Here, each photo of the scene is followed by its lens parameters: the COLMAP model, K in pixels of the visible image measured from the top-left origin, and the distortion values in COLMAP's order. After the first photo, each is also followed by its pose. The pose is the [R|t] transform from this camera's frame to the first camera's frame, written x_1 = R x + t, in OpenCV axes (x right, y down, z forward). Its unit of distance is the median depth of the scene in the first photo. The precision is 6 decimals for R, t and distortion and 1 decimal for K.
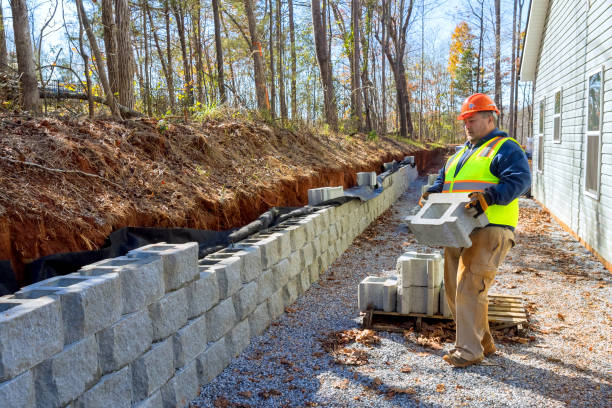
lens RADIAL K [[656.8, 0, 306.0], [0, 656.8, 204.0], [0, 0, 1]] dist [-0.003282, -0.002051]
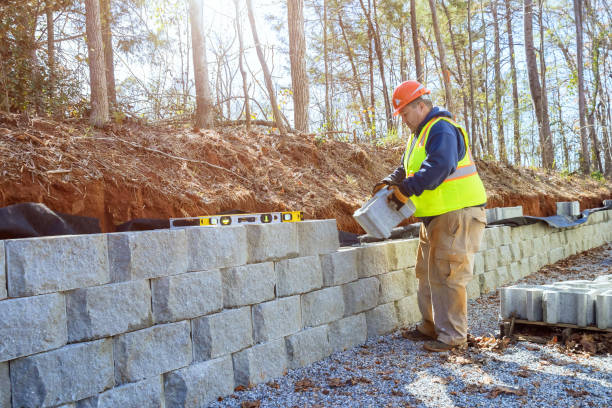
lens RADIAL K [[656.8, 0, 306.0], [0, 656.8, 204.0], [0, 0, 1]] dist [-0.003282, -0.002051]
pose [[0.939494, -0.012142, -0.342349, 0.179139], [-0.018451, 0.996127, -0.085966, 0.112595], [0.342067, 0.087081, 0.935632, 0.084496]]
